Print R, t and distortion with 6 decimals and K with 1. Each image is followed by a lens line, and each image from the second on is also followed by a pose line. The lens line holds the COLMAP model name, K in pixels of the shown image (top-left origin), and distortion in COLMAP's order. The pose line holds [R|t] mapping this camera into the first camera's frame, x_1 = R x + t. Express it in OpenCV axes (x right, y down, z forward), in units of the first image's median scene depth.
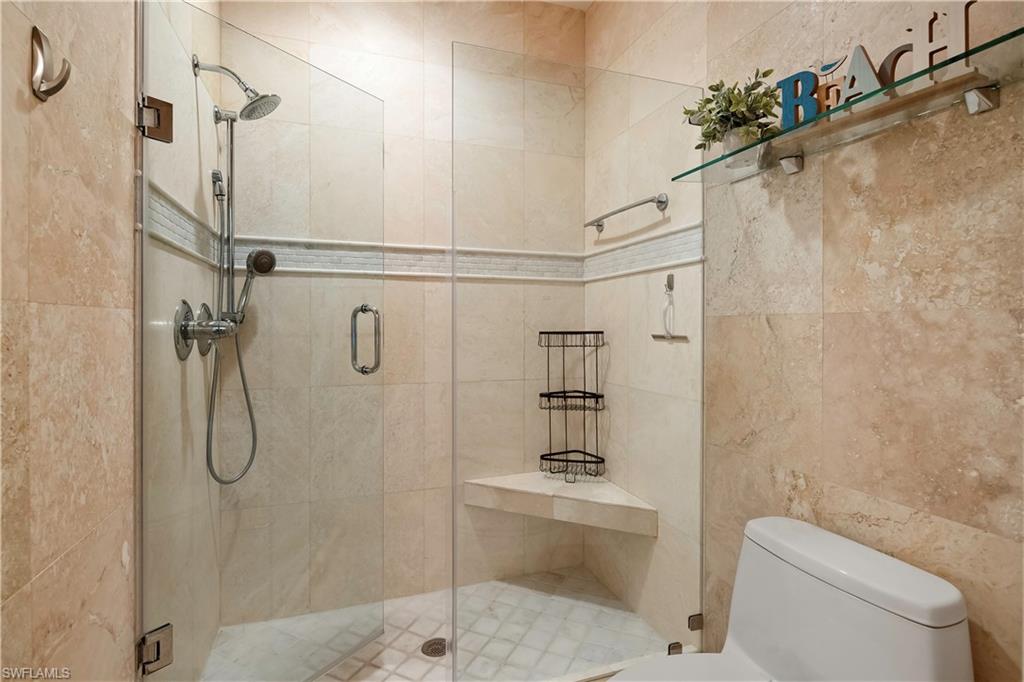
lens RADIAL K [[499.4, 0, 513.0], [0, 499.4, 334.5], [0, 0, 1]] dist [0.005397, -0.005762]
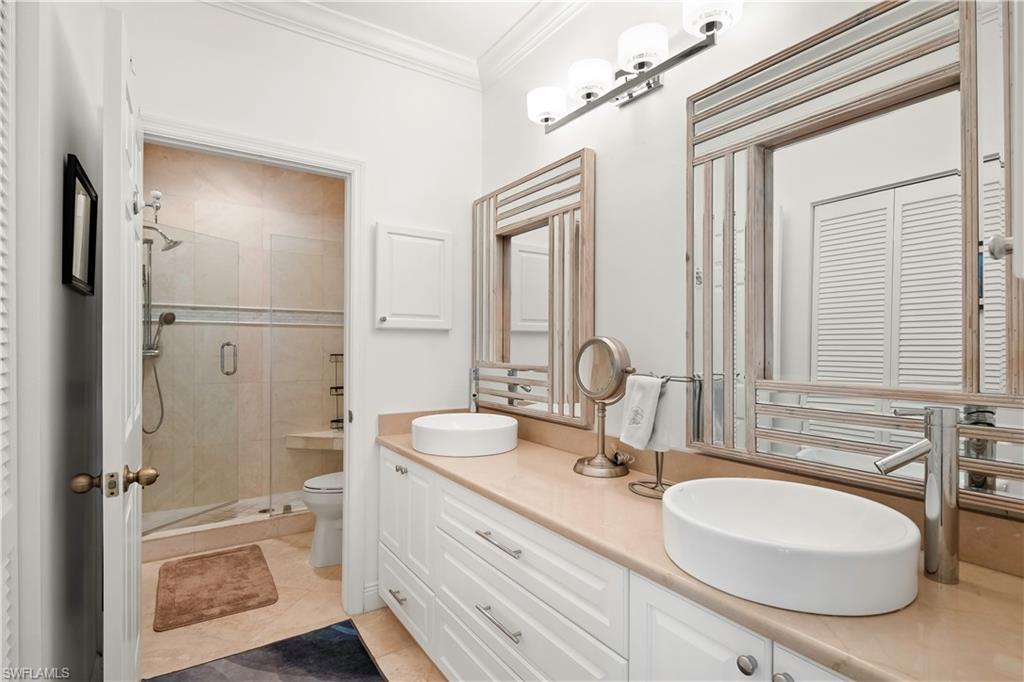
lens RADIAL K [[499.4, 0, 511.2], [0, 499.4, 350.8], [0, 0, 1]] dist [0.005397, -0.005762]
pose [[0.969056, 0.001847, 0.246836, 0.274827], [-0.000298, 0.999980, -0.006312, -0.007338], [-0.246842, 0.006043, 0.969037, -1.086224]]
